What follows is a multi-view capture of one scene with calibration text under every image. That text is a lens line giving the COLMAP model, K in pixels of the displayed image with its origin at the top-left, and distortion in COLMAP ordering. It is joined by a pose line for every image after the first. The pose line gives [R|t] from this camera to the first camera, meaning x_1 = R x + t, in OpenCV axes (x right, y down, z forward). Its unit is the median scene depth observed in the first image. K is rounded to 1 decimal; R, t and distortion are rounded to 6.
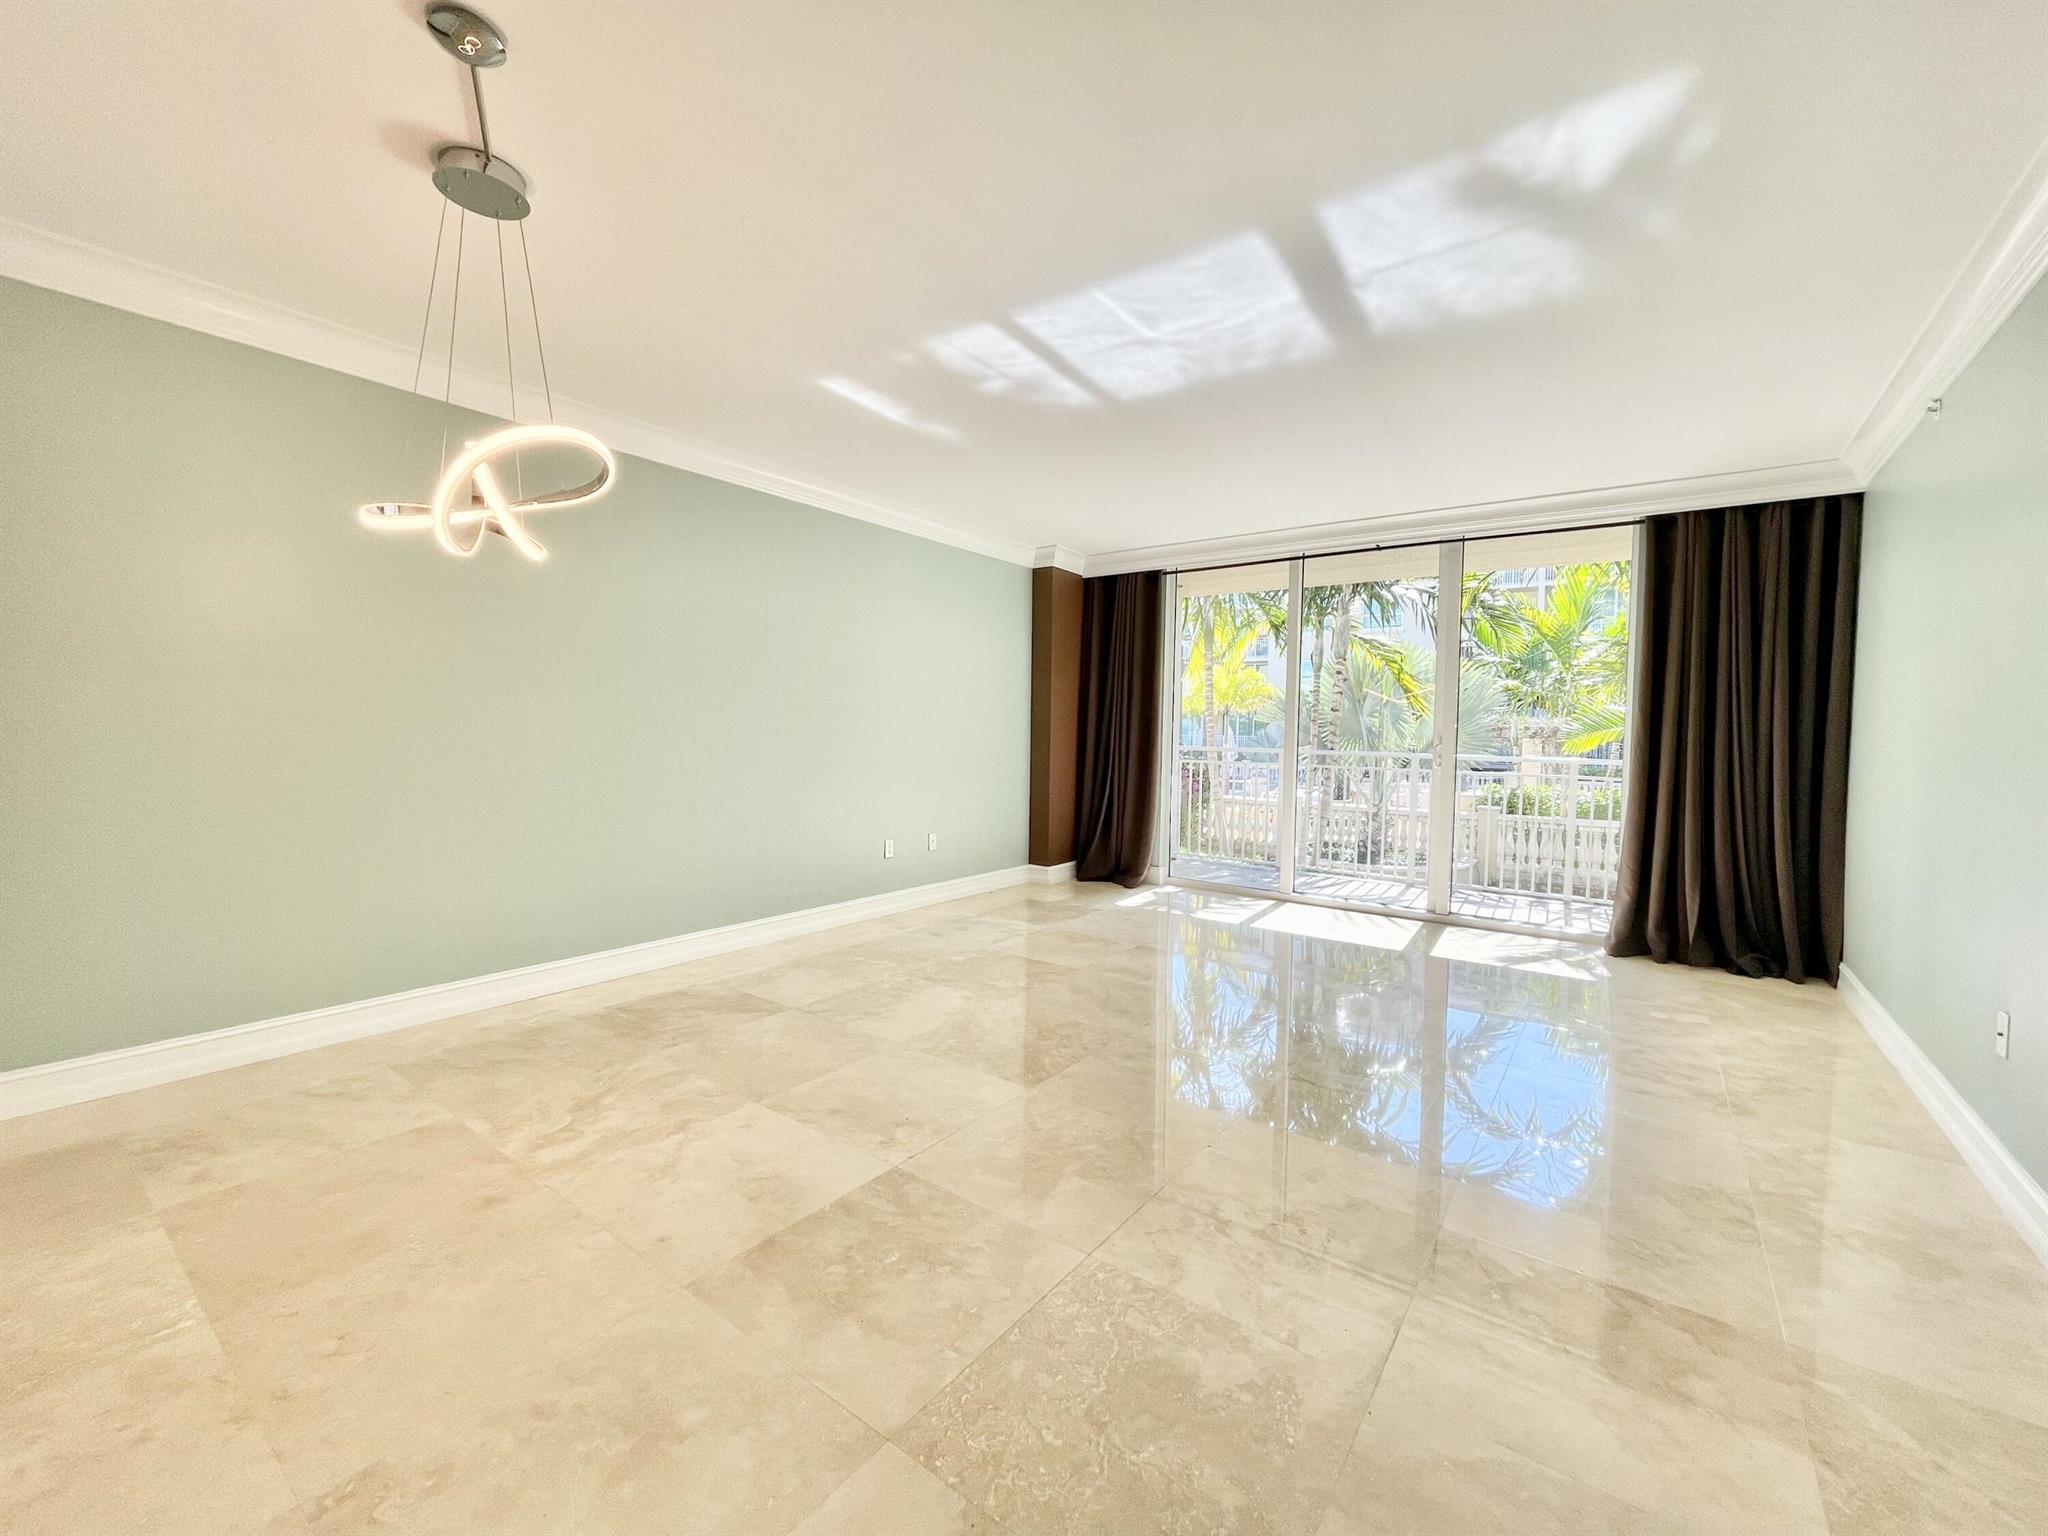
lens RADIAL K [[820.3, 0, 1024.8], [0, 820.3, 761.2], [0, 0, 1]] dist [-0.003769, 0.001253]
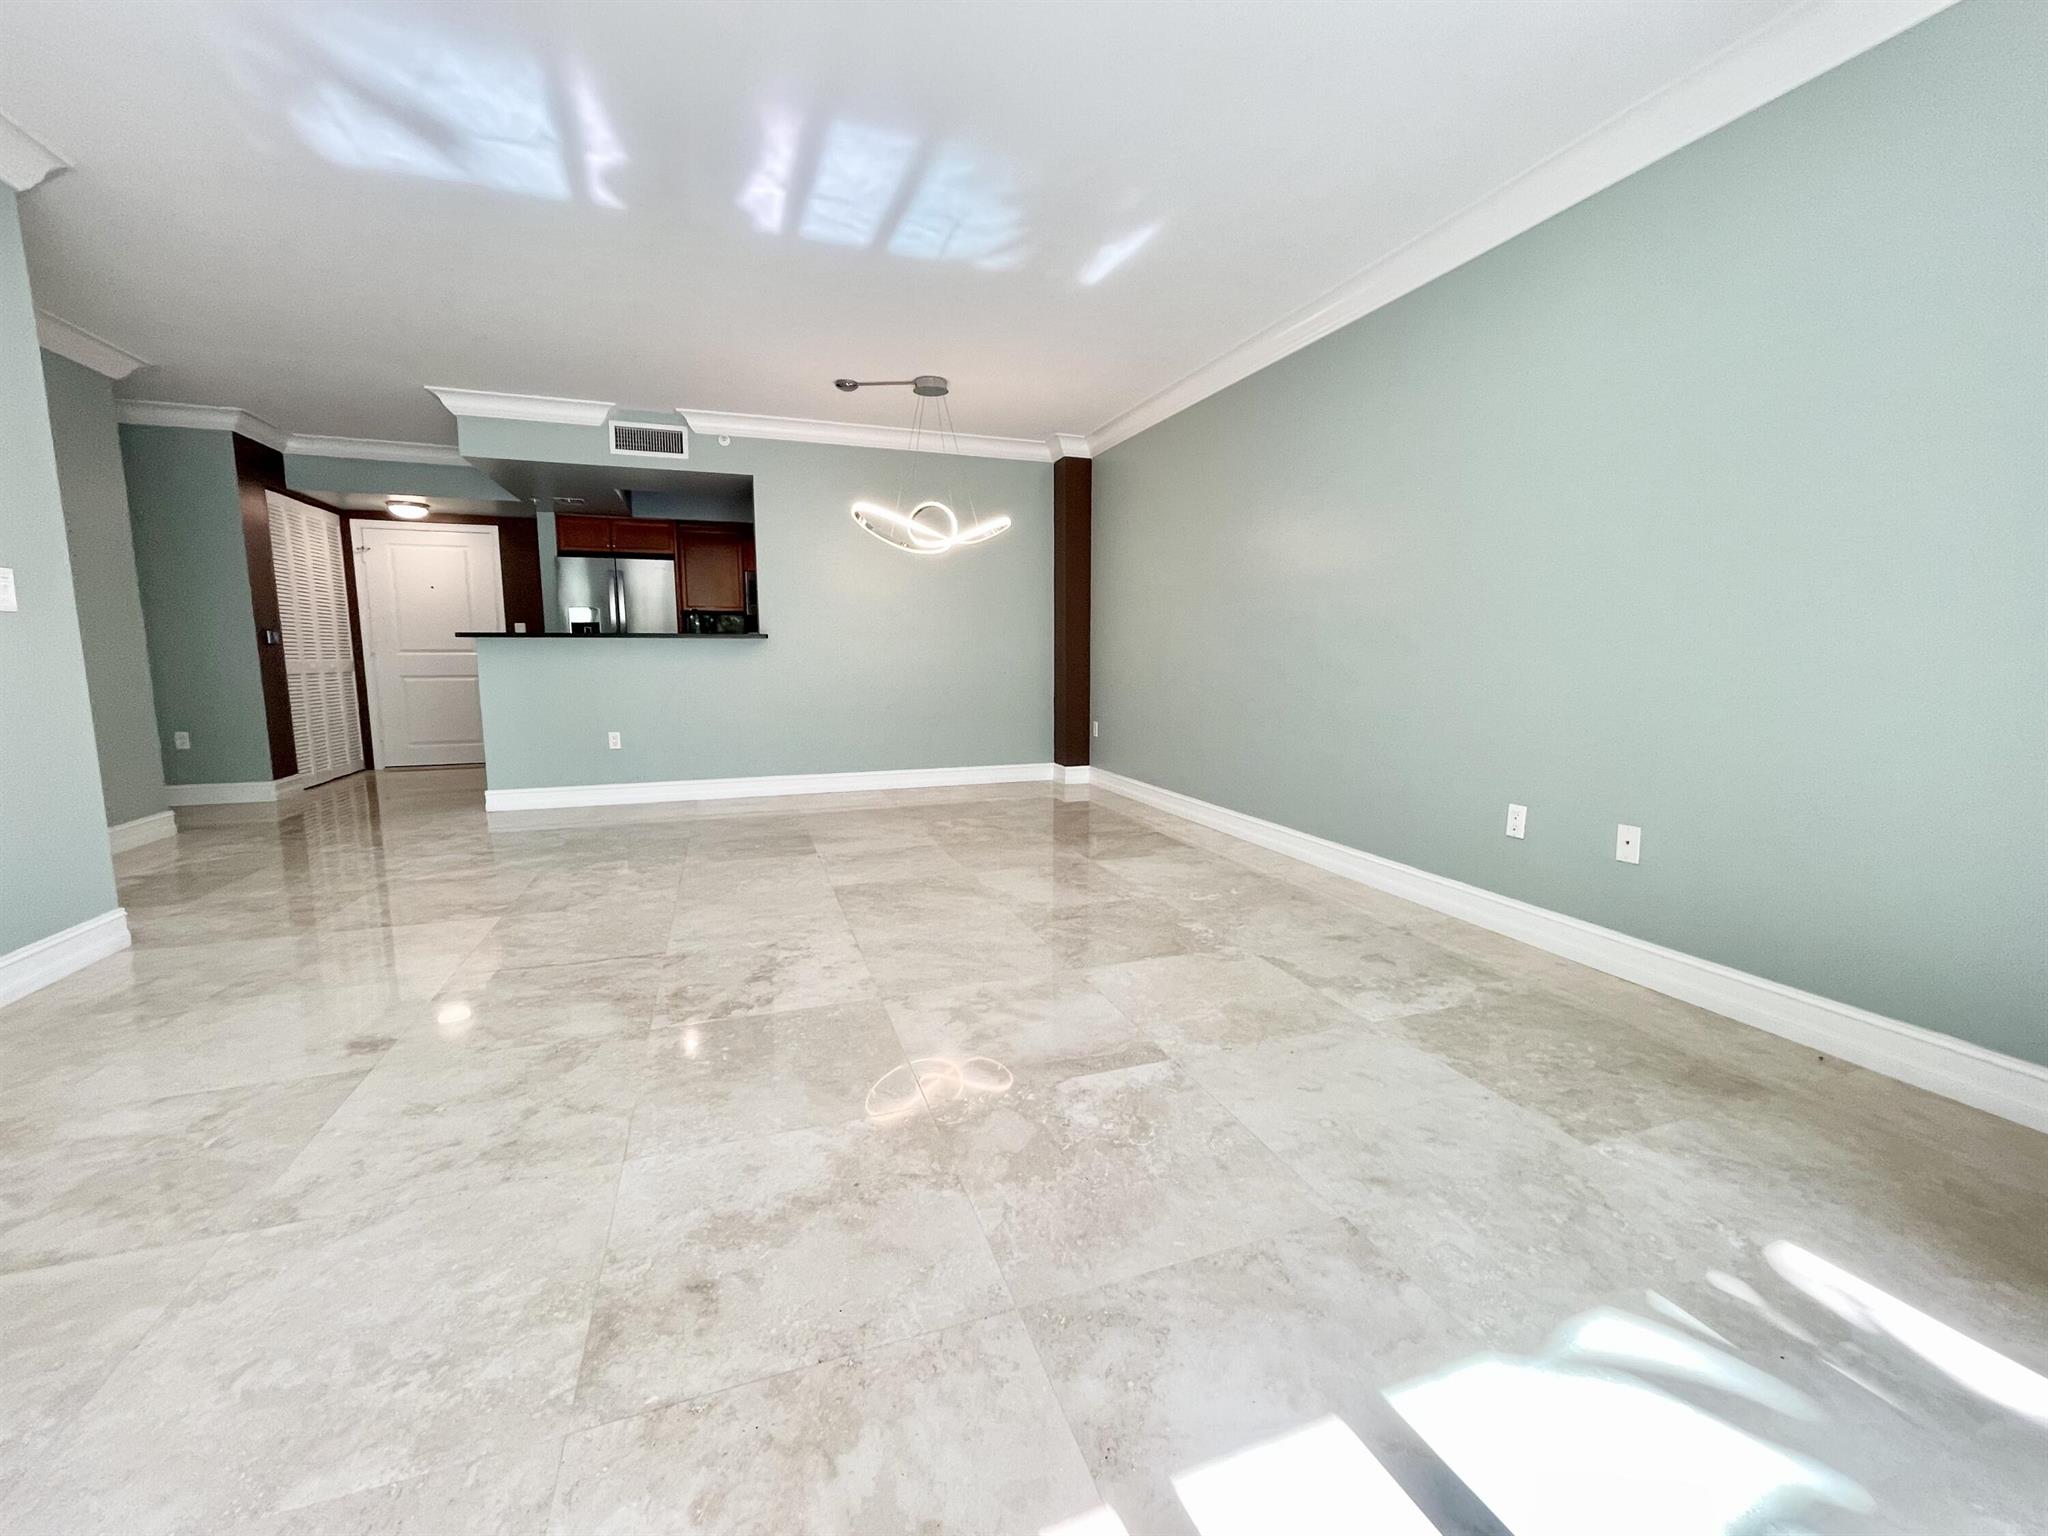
lens RADIAL K [[820.3, 0, 1031.3], [0, 820.3, 758.5], [0, 0, 1]] dist [-0.003769, 0.001253]
pose [[-0.540492, 0.088811, -0.836649, 0.733769], [-0.046403, 0.989753, 0.135040, 0.005128], [0.840068, 0.111811, -0.530833, 1.558051]]
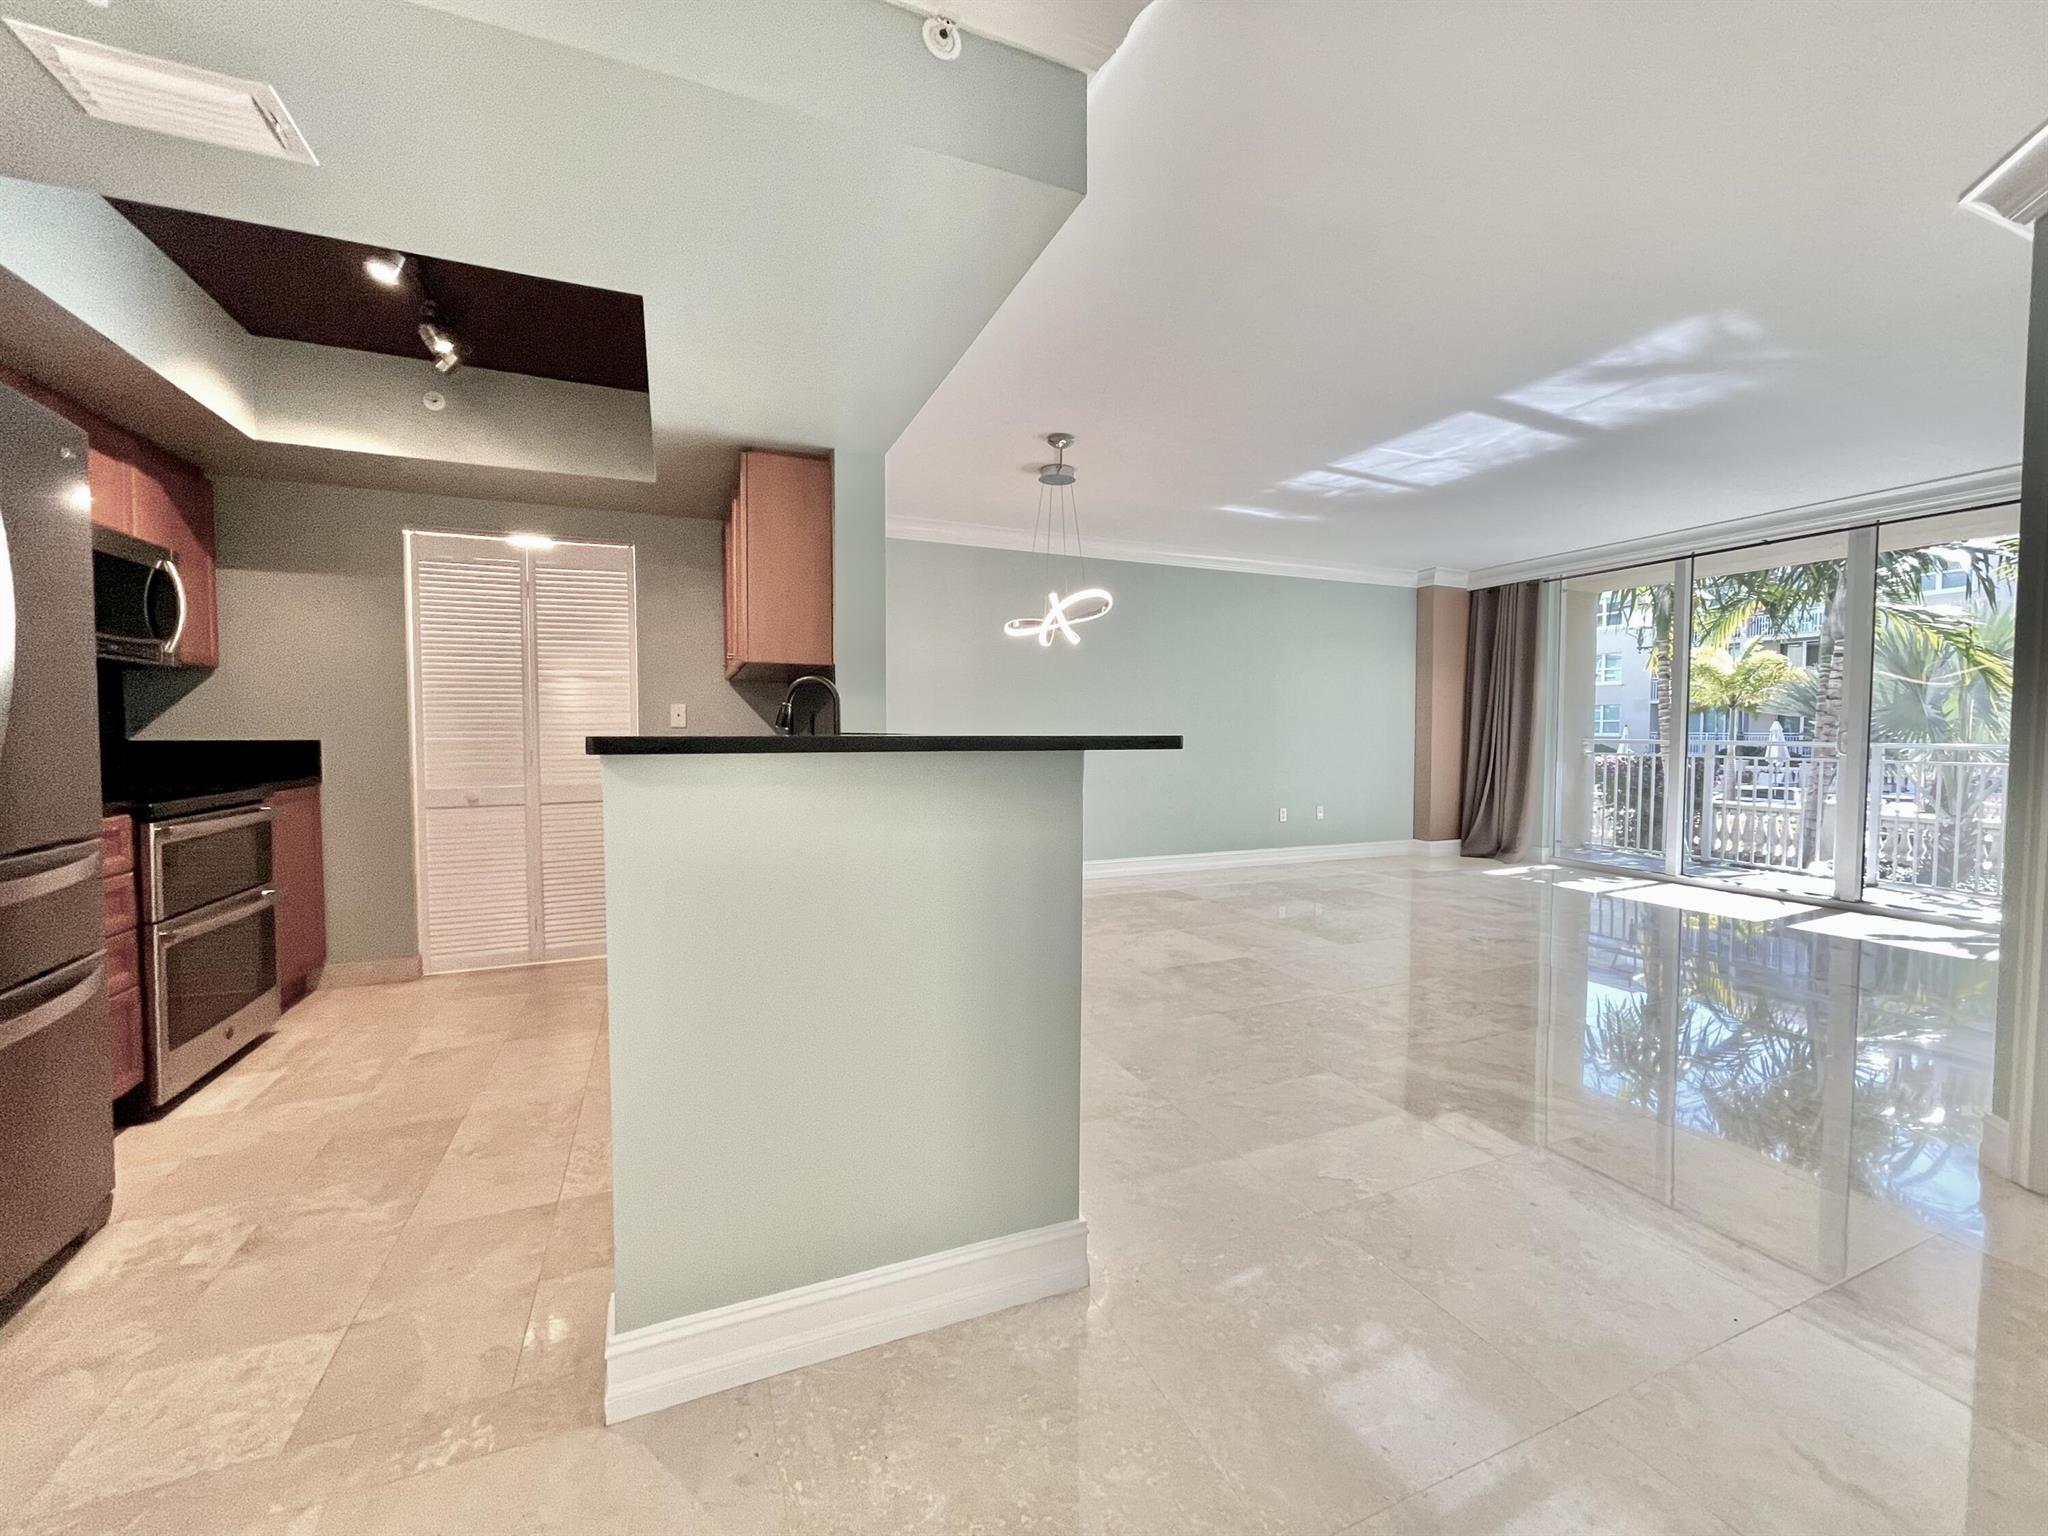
lens RADIAL K [[820.3, 0, 1030.7], [0, 820.3, 757.9], [0, 0, 1]] dist [-0.003769, 0.001253]
pose [[0.863766, 0.001059, -0.503892, 0.232493], [-0.006187, 0.999945, -0.008504, 0.042328], [0.503855, 0.010463, 0.863725, -0.557368]]
